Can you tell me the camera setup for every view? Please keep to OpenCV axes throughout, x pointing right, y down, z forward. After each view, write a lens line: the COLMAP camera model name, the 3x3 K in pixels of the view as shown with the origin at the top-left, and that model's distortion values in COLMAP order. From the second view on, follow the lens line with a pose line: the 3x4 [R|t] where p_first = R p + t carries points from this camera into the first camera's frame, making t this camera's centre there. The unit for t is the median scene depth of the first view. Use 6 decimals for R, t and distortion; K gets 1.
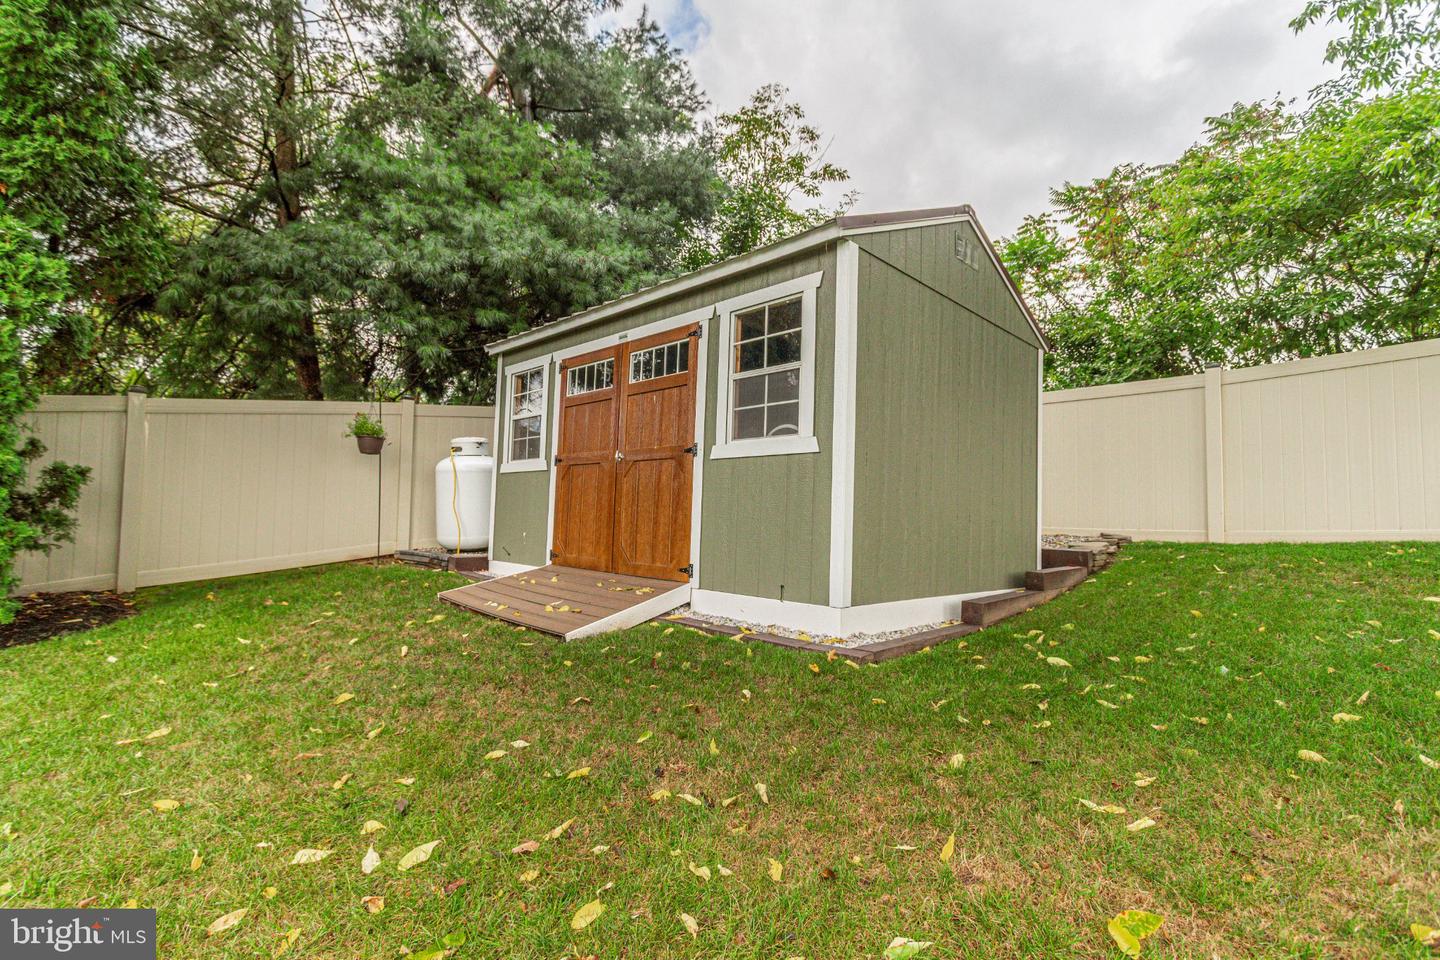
lens RADIAL K [[659.2, 0, 716.0], [0, 659.2, 482.7], [0, 0, 1]] dist [-0.002176, -0.000261]
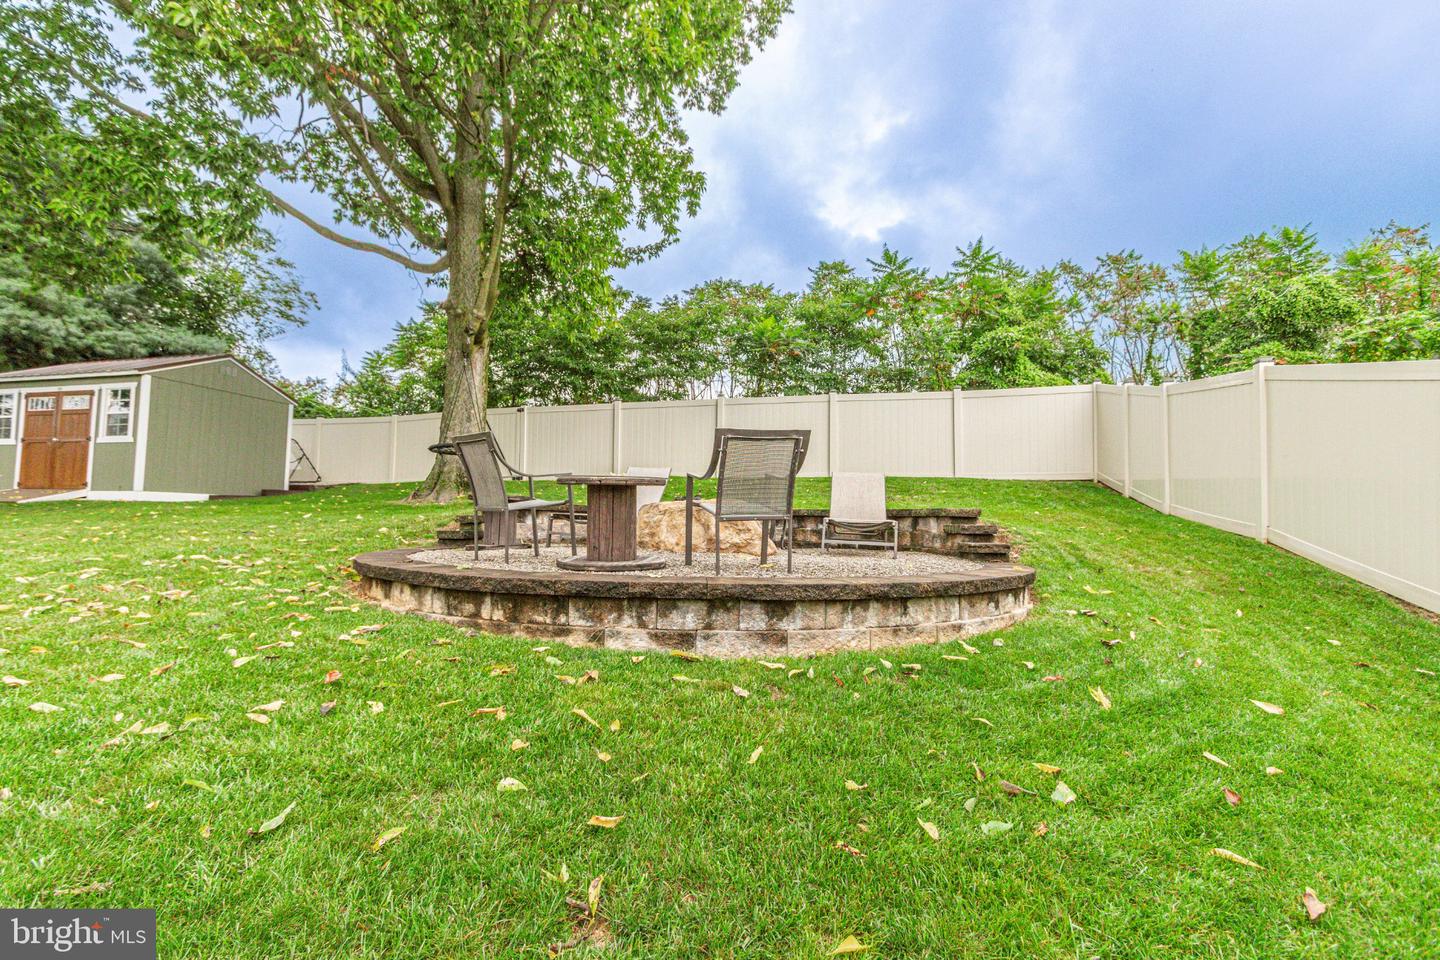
lens RADIAL K [[659.2, 0, 717.3], [0, 659.2, 476.2], [0, 0, 1]] dist [-0.002176, -0.000261]
pose [[0.862302, 0.009739, 0.506301, 0.633481], [-0.016706, 0.999818, 0.009221, 0.026199], [-0.506119, -0.016410, 0.862307, -2.009197]]
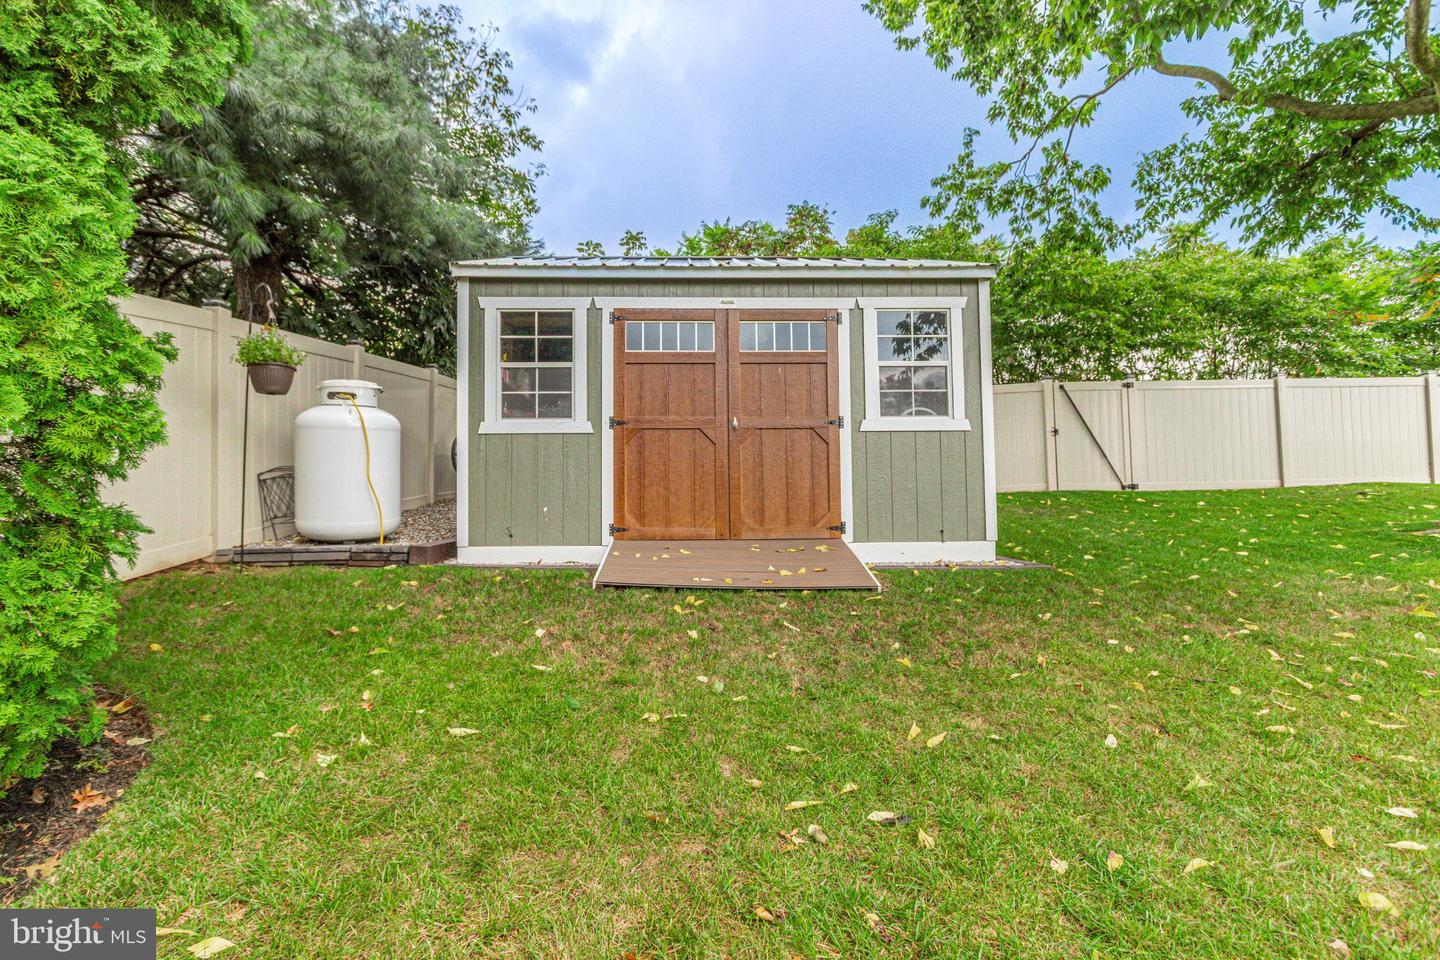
lens RADIAL K [[401.5, 0, 719.8], [0, 401.5, 474.0], [0, 0, 1]] dist [-0.001569, -0.000012]
pose [[0.690538, -0.013862, 0.723163, -0.542865], [-0.012166, 0.999452, 0.030775, 0.017196], [-0.723193, -0.030049, 0.689992, 0.534623]]
